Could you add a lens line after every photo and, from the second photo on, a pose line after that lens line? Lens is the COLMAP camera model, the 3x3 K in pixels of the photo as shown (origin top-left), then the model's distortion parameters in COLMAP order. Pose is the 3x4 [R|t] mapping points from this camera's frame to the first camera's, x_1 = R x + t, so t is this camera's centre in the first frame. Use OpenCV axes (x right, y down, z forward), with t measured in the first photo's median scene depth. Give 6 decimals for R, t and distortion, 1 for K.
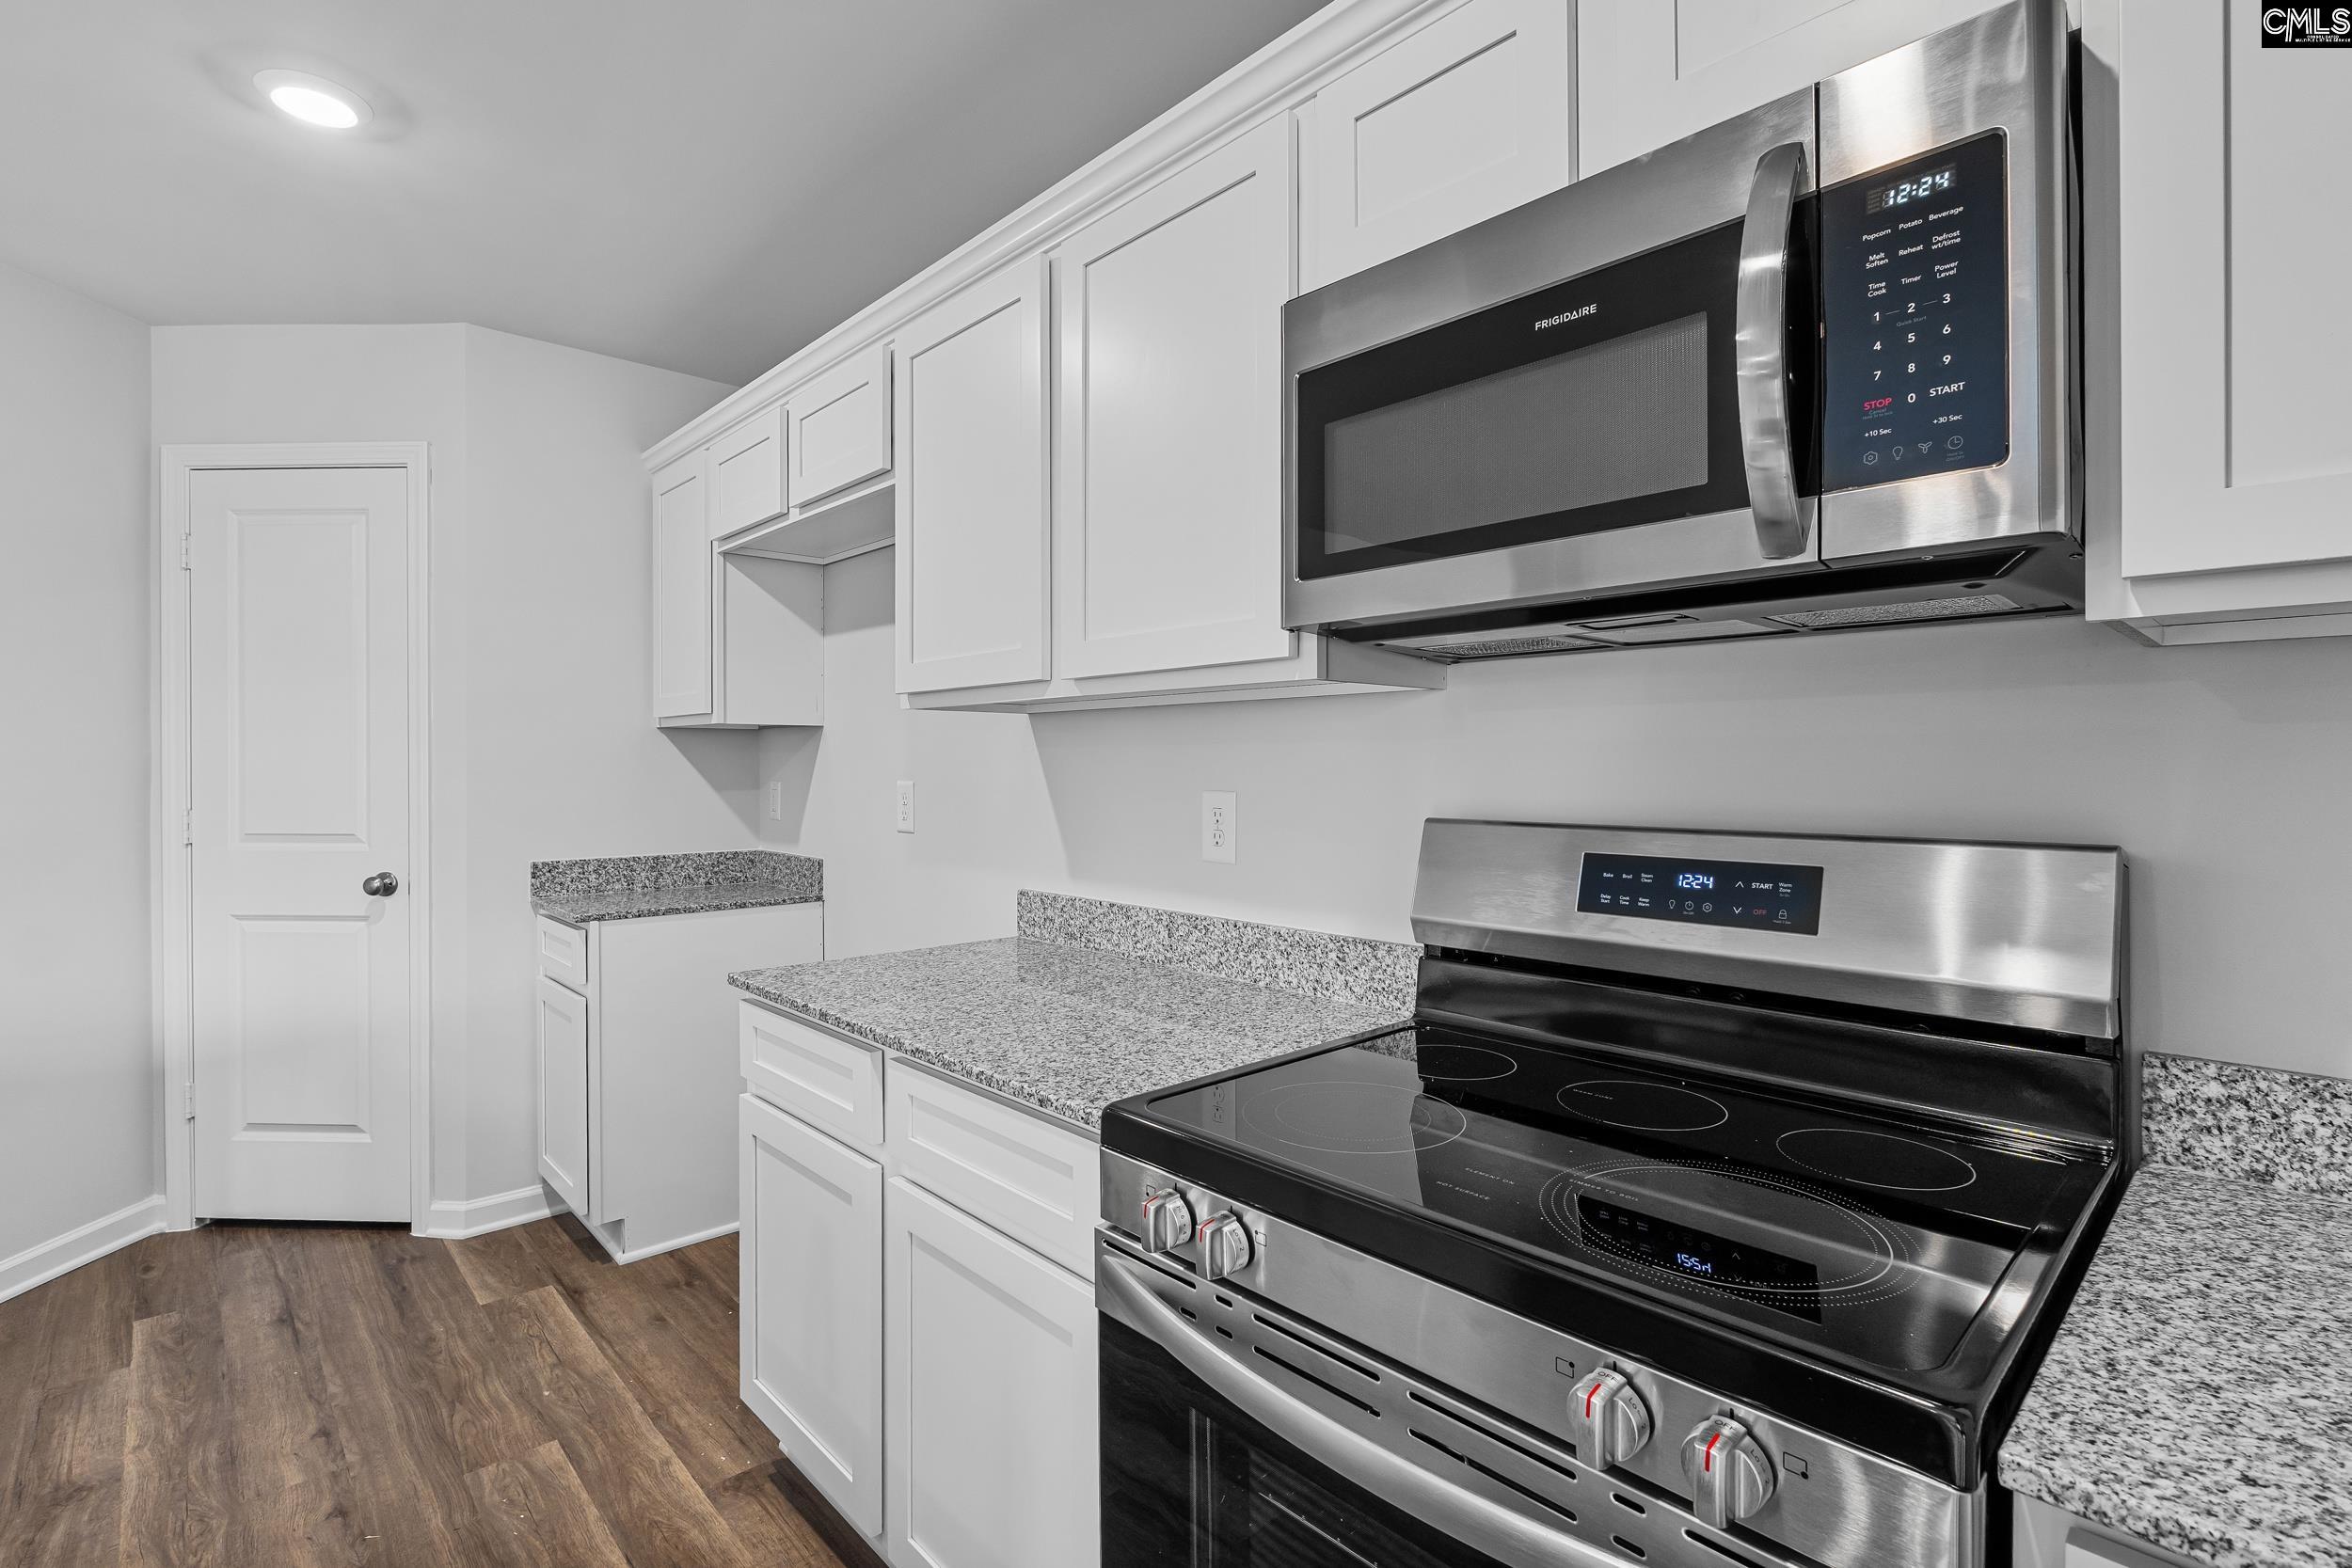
lens RADIAL K [[1083.1, 0, 1270.1], [0, 1083.1, 779.8], [0, 0, 1]] dist [-0.000111, -0.000026]
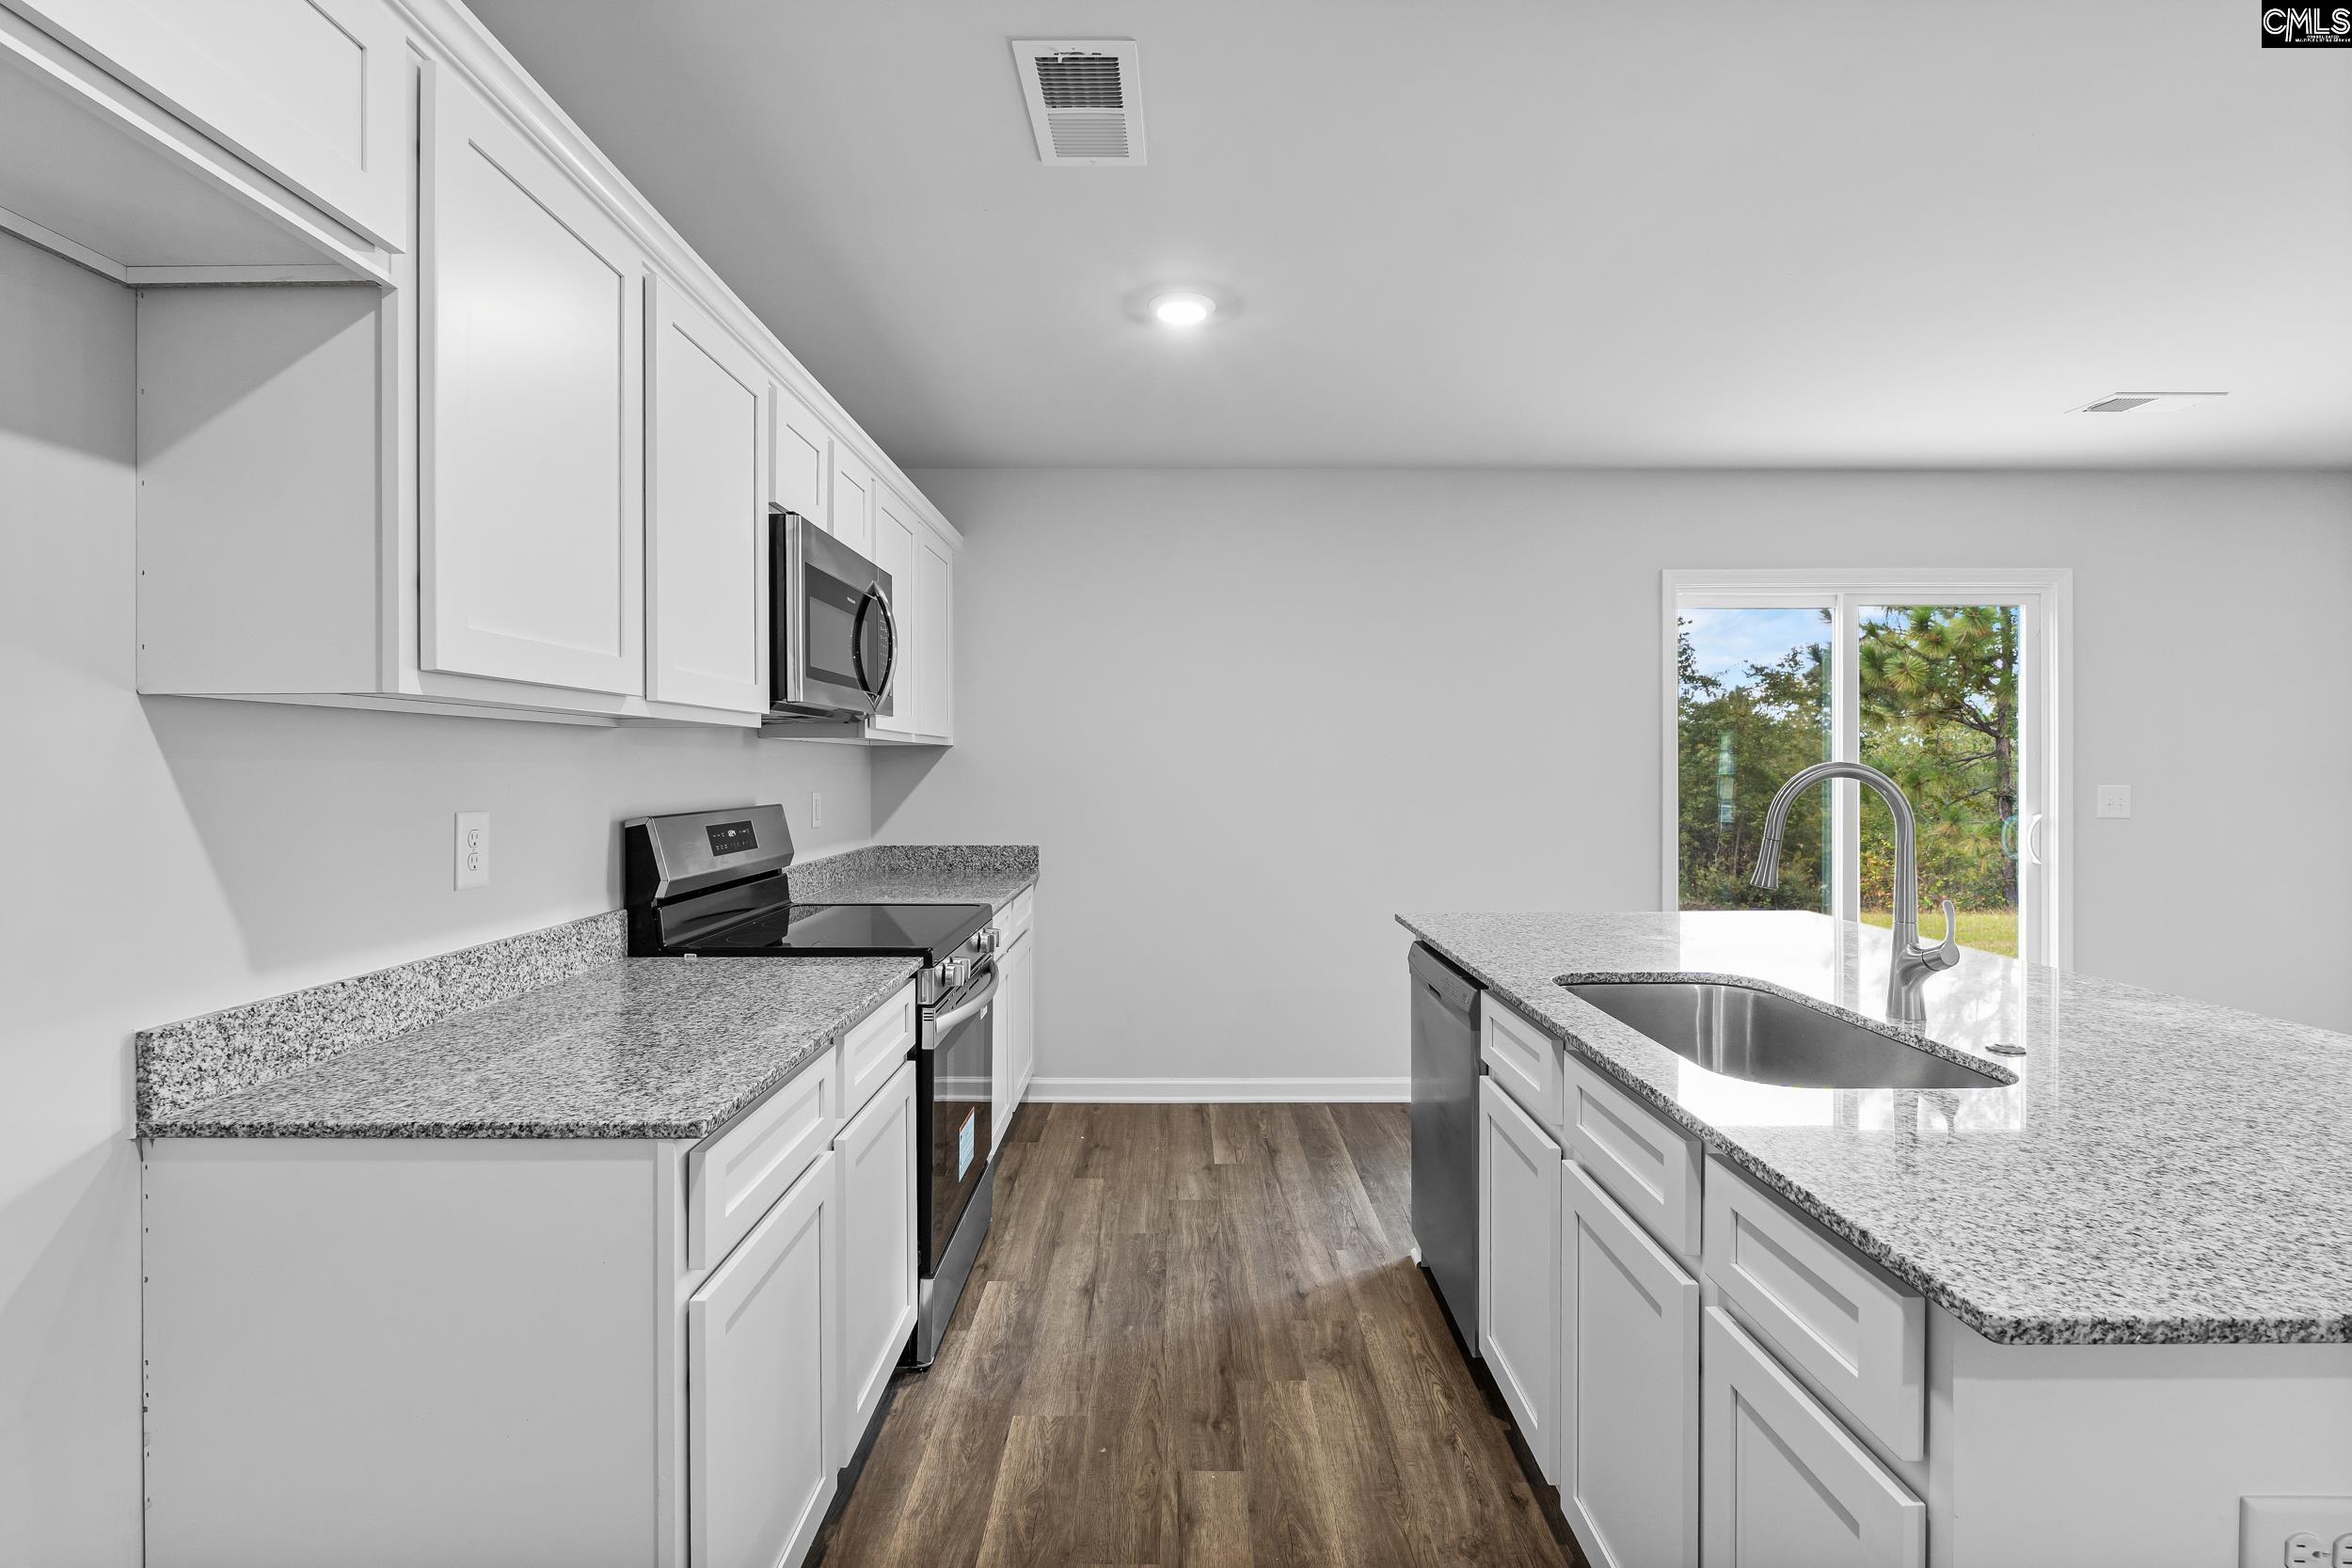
lens RADIAL K [[1072.5, 0, 1176.0], [0, 1072.5, 784.0], [0, 0, 1]] dist [-0.000511, 0.000018]
pose [[-0.699289, -0.005998, 0.714813, -1.128703], [0.016574, 0.999560, 0.024601, -0.026429], [-0.714646, 0.029051, -0.698882, 1.200435]]
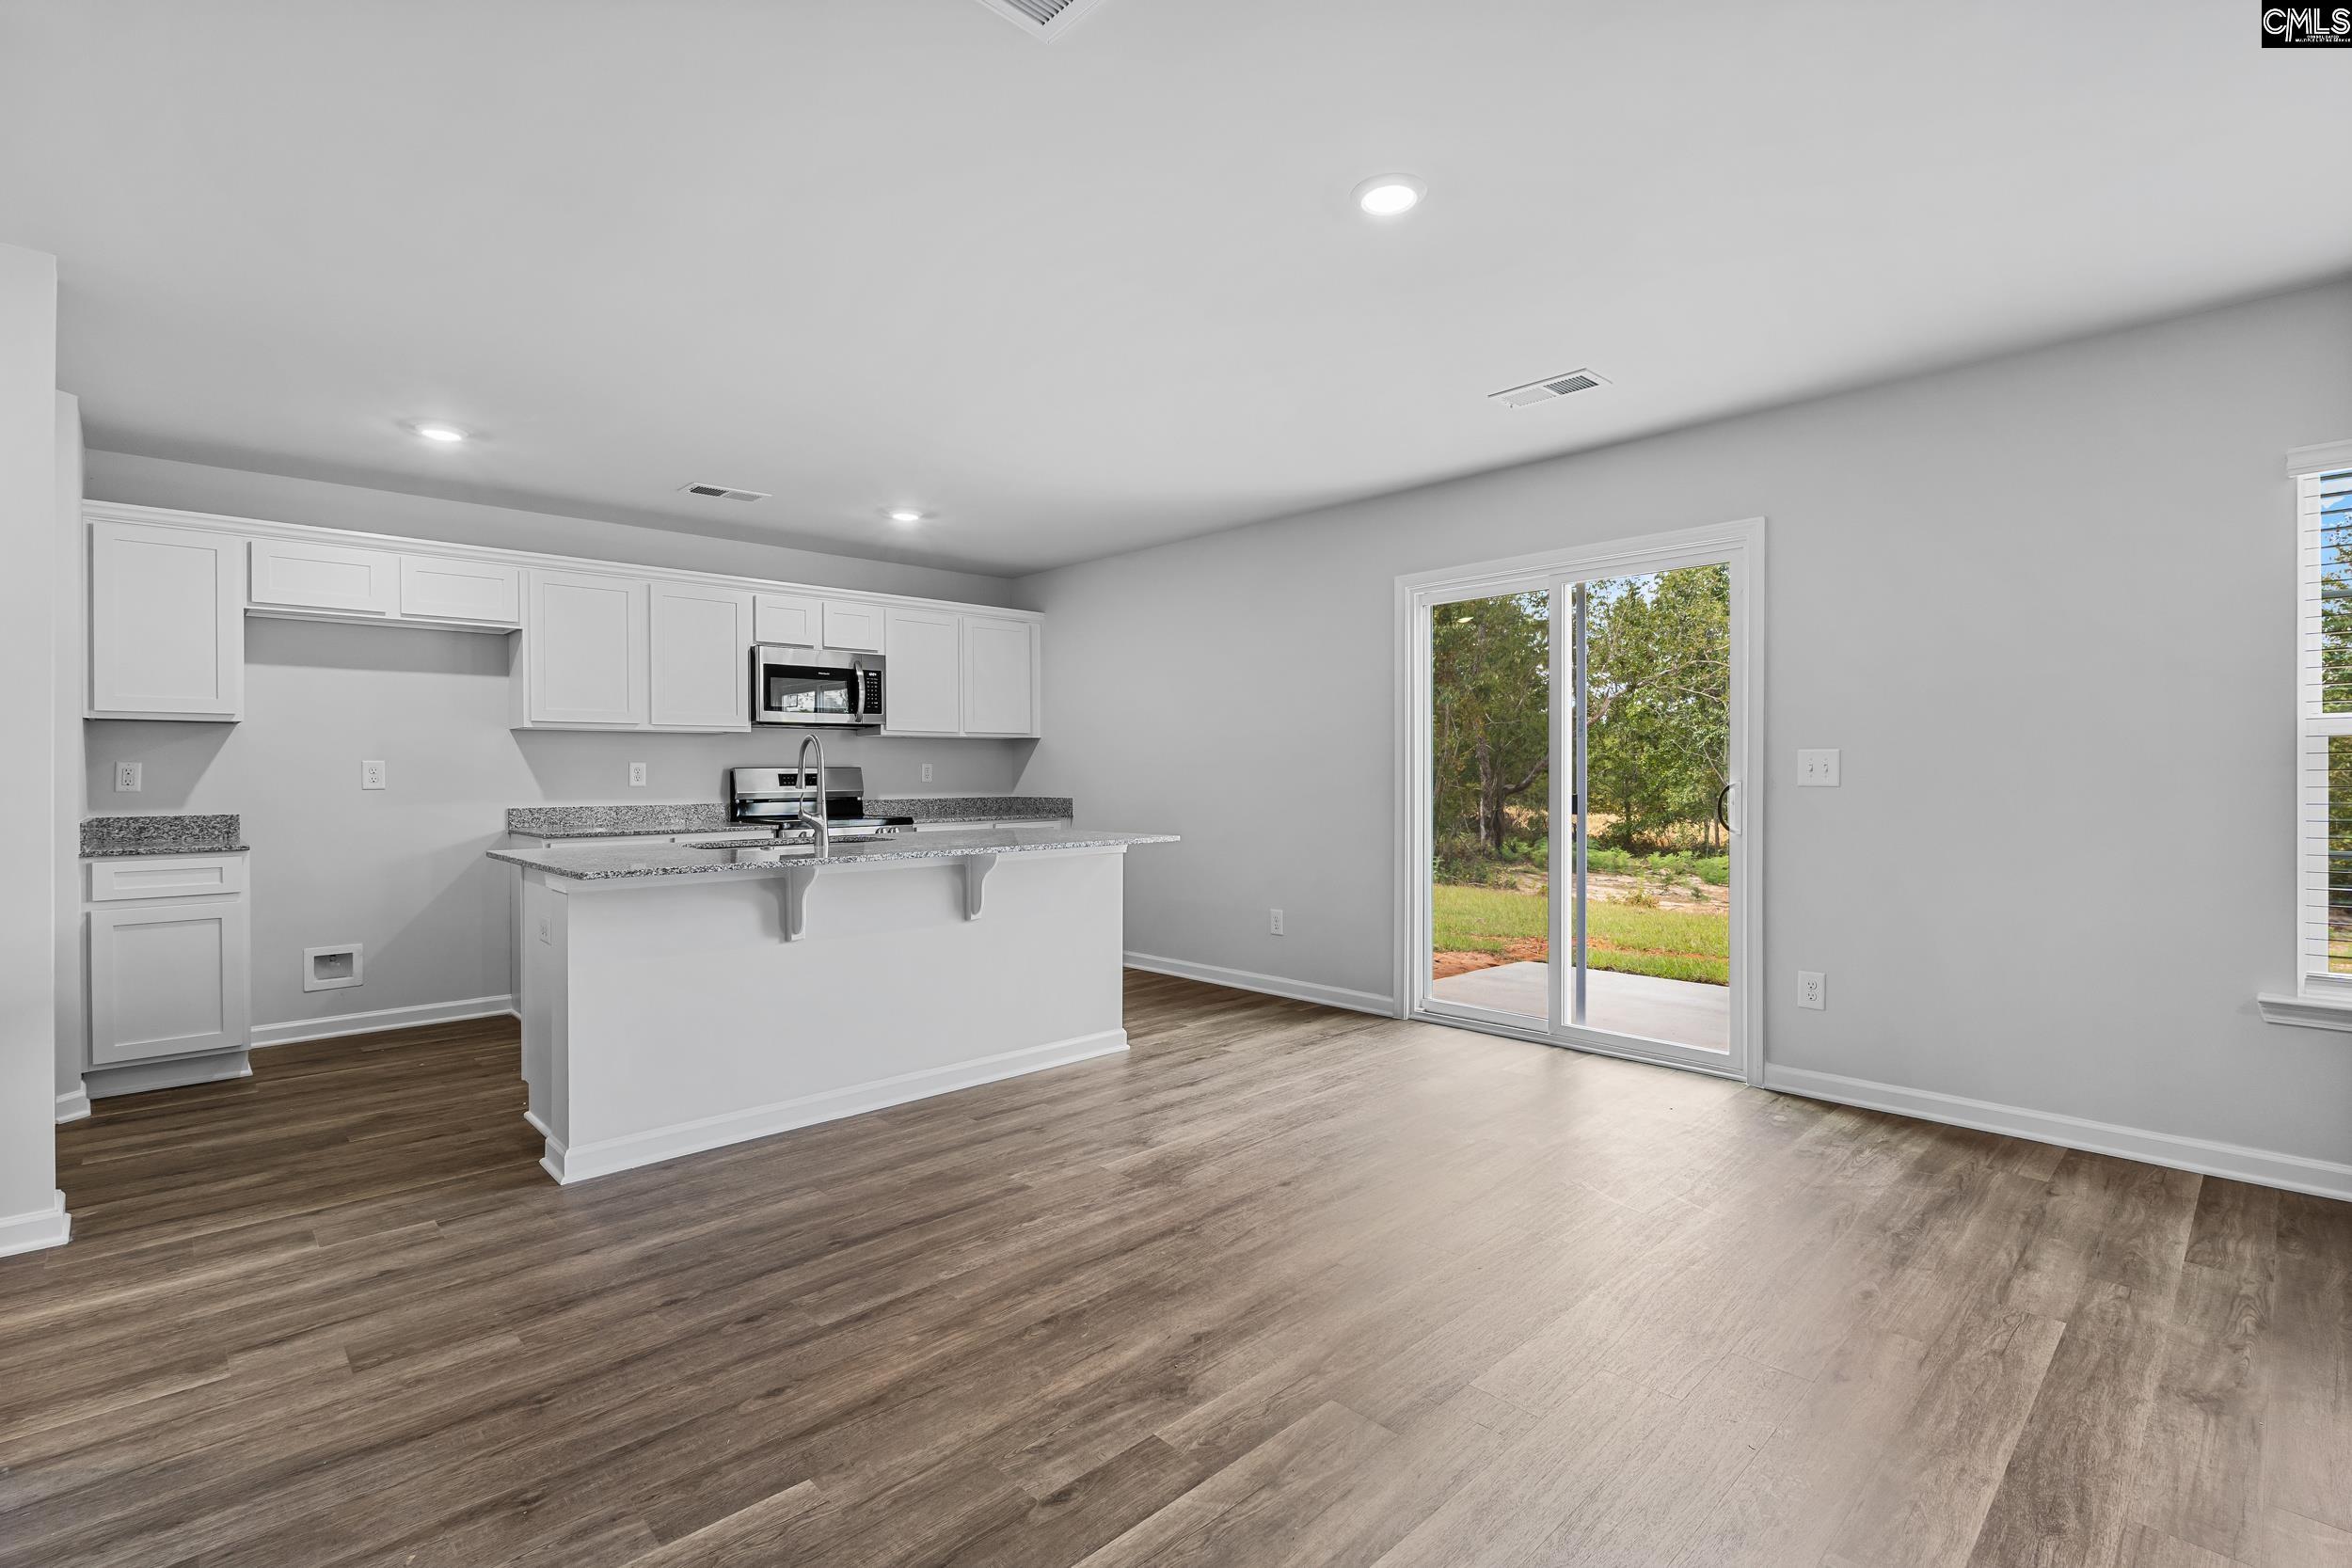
lens RADIAL K [[1072.5, 0, 1176.0], [0, 1072.5, 784.0], [0, 0, 1]] dist [-0.000511, 0.000018]
pose [[0.036238, -0.006936, 0.999319, -2.861377], [0.023099, 0.999715, 0.006101, 0.083675], [-0.999076, 0.022863, 0.036388, -0.550492]]
